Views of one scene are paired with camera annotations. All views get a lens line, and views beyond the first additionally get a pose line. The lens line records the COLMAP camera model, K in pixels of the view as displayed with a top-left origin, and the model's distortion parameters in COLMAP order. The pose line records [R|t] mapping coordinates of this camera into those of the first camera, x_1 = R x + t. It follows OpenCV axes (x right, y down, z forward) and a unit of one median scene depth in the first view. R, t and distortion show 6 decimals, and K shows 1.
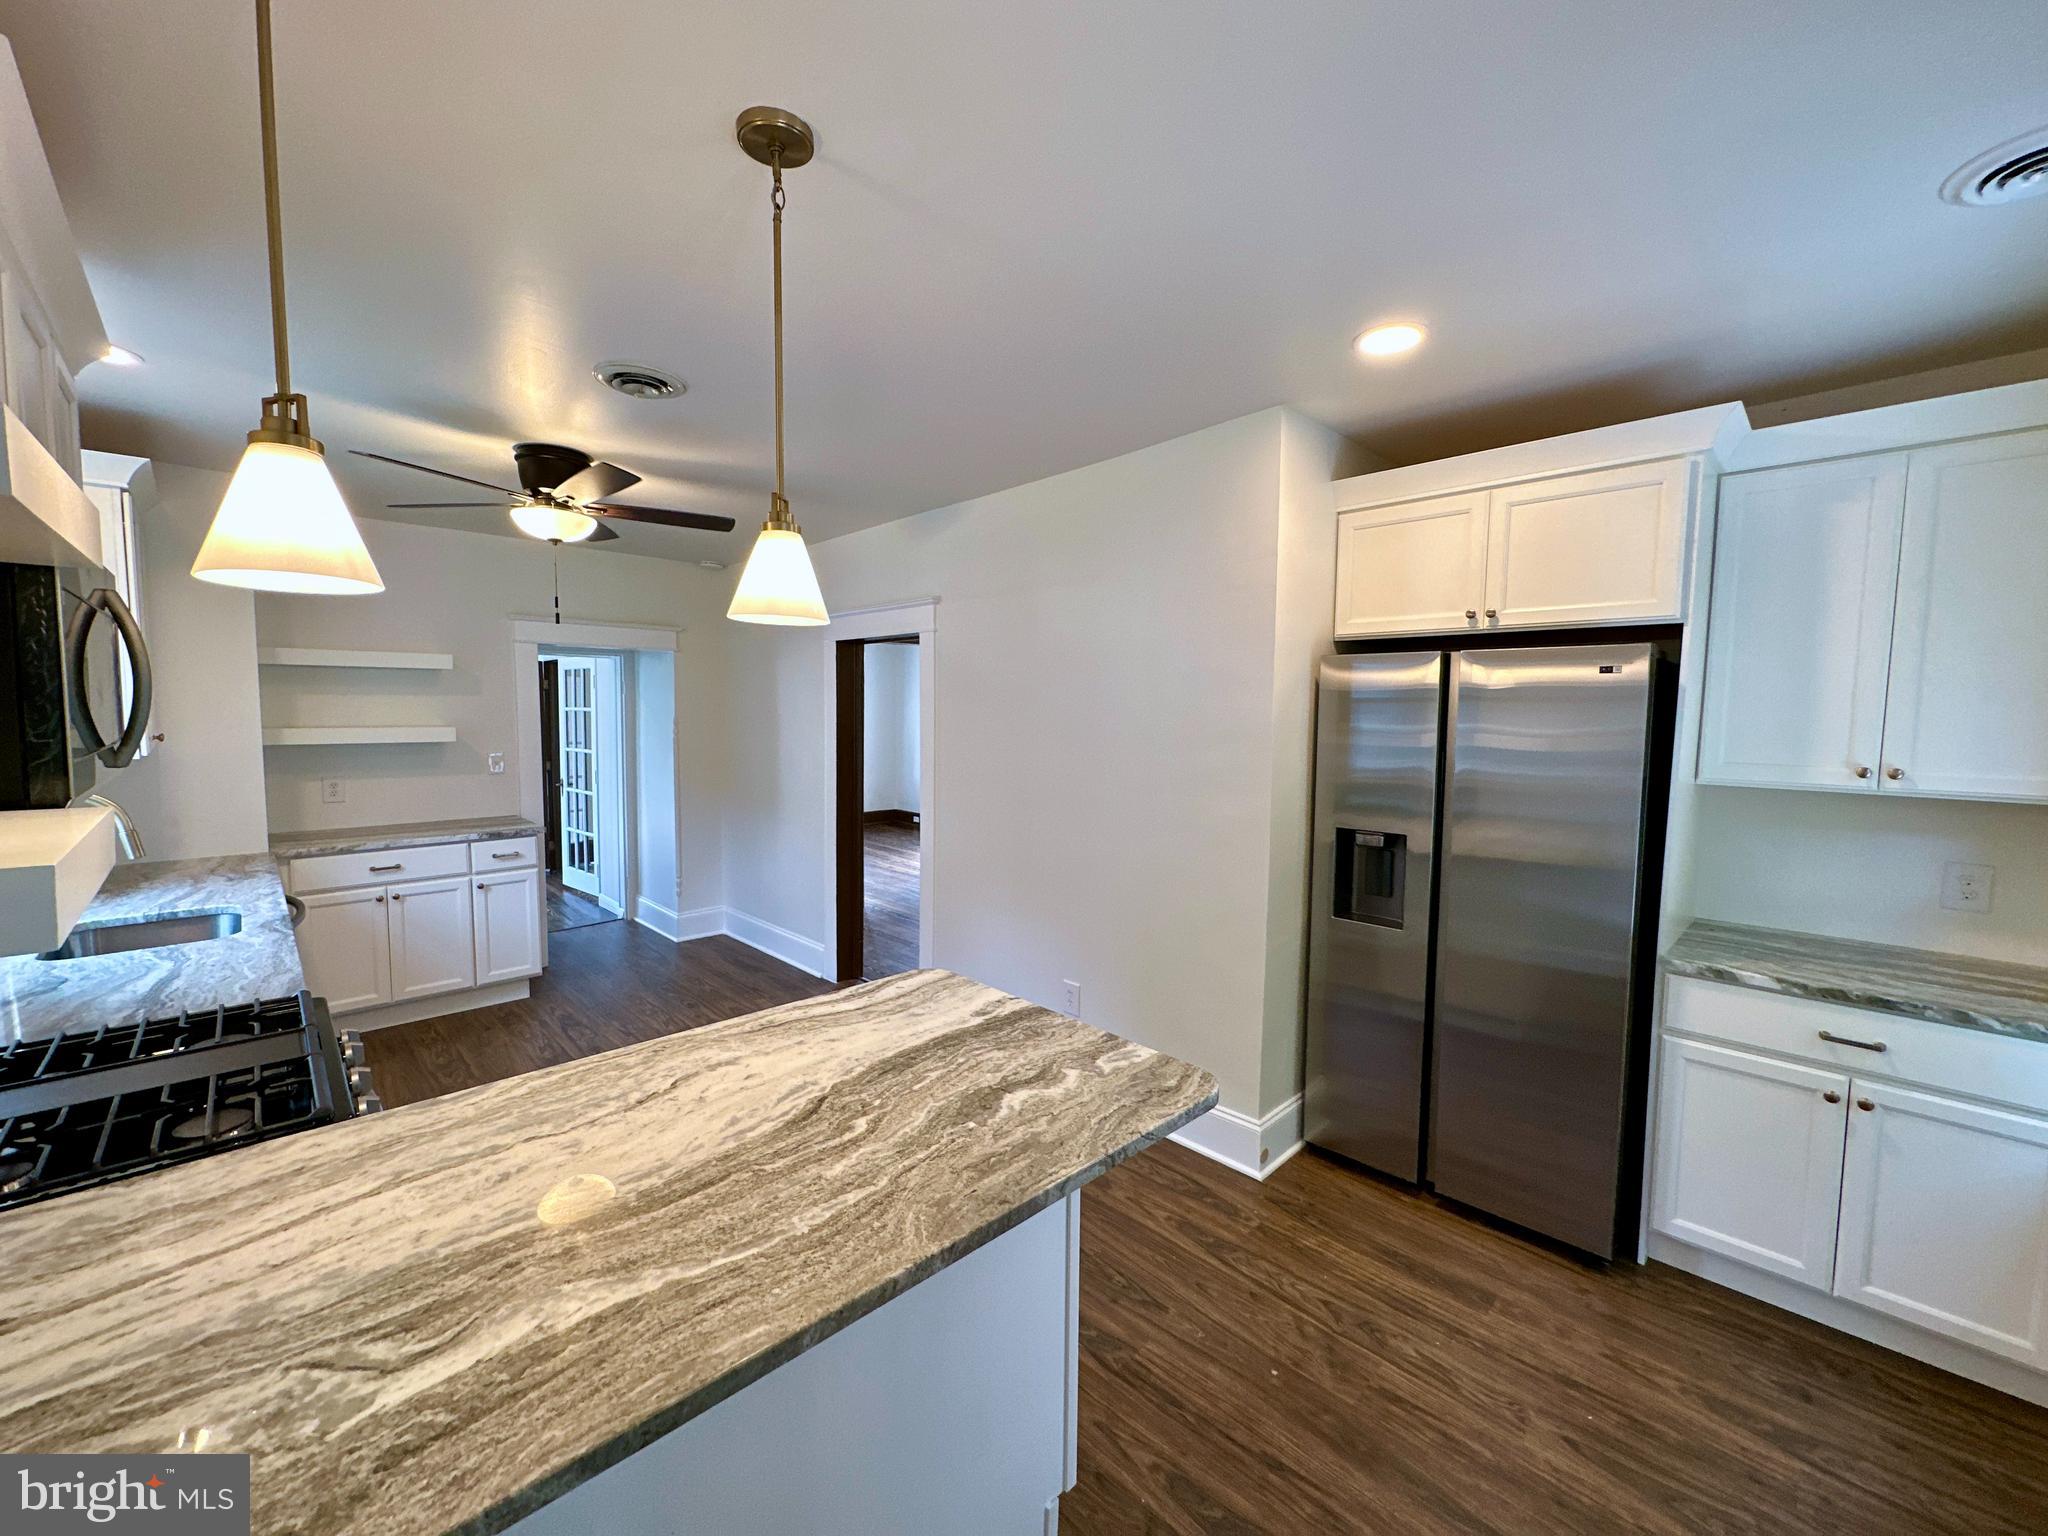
lens RADIAL K [[816.9, 0, 1025.2], [0, 816.9, 768.1], [0, 0, 1]] dist [0.000727, -0.000669]
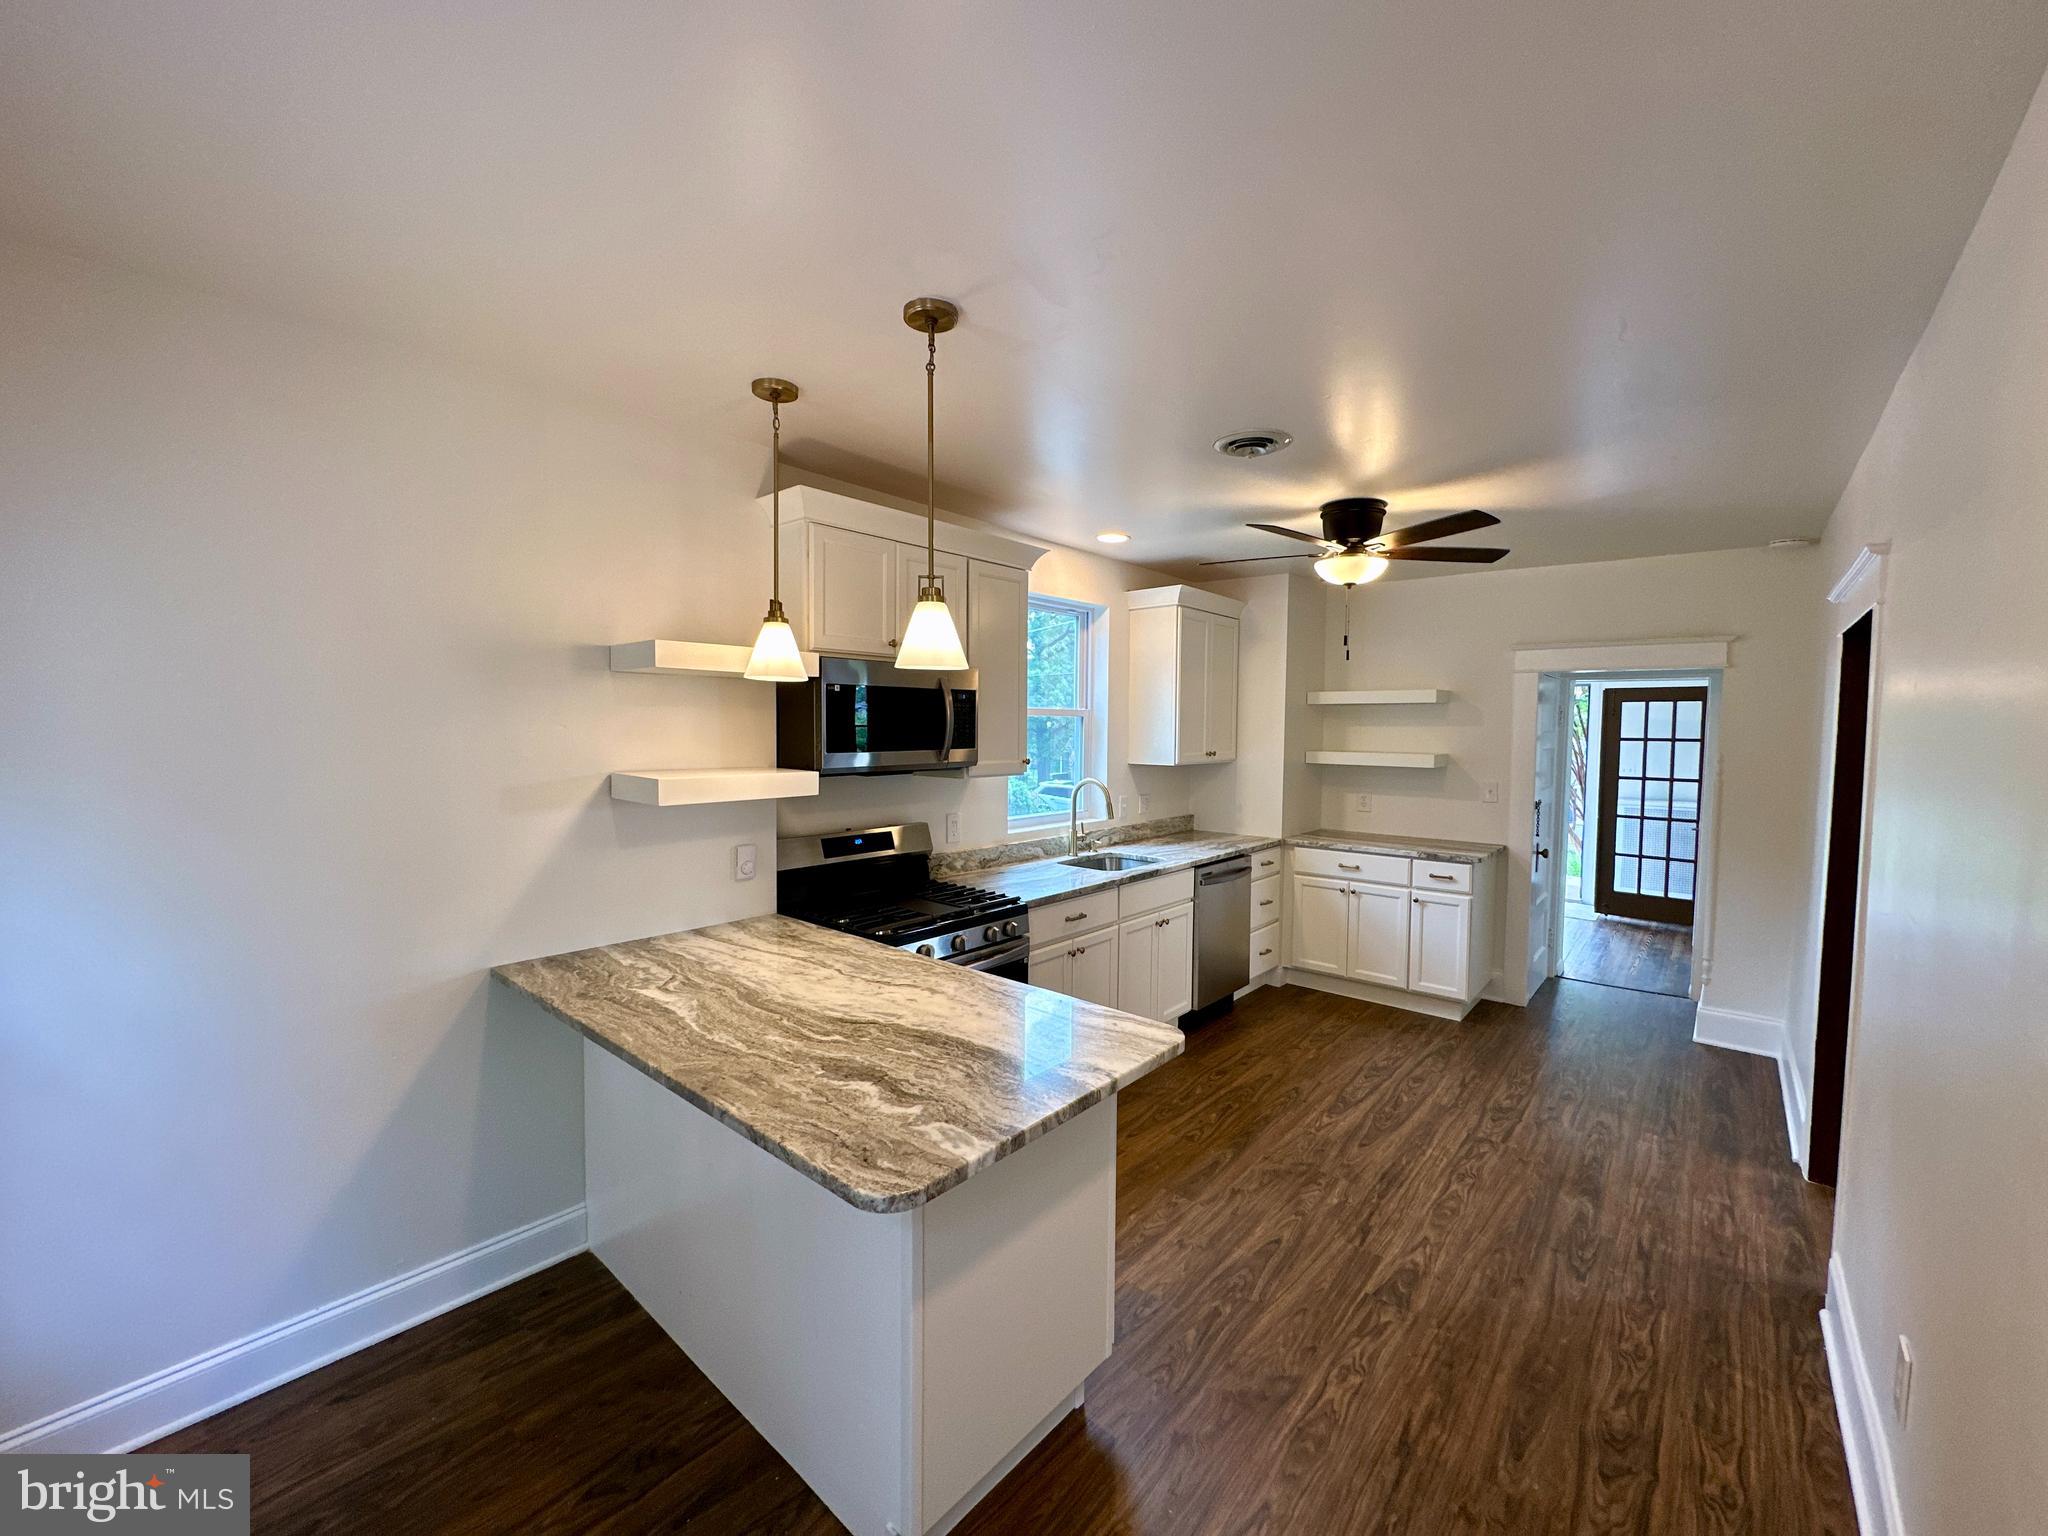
lens RADIAL K [[816.9, 0, 1025.2], [0, 816.9, 768.1], [0, 0, 1]] dist [0.000727, -0.000669]
pose [[0.088821, 0.043143, -0.995113, 1.112441], [-0.082081, 0.995981, 0.035854, -0.084287], [0.992660, 0.078495, 0.092005, 1.106110]]
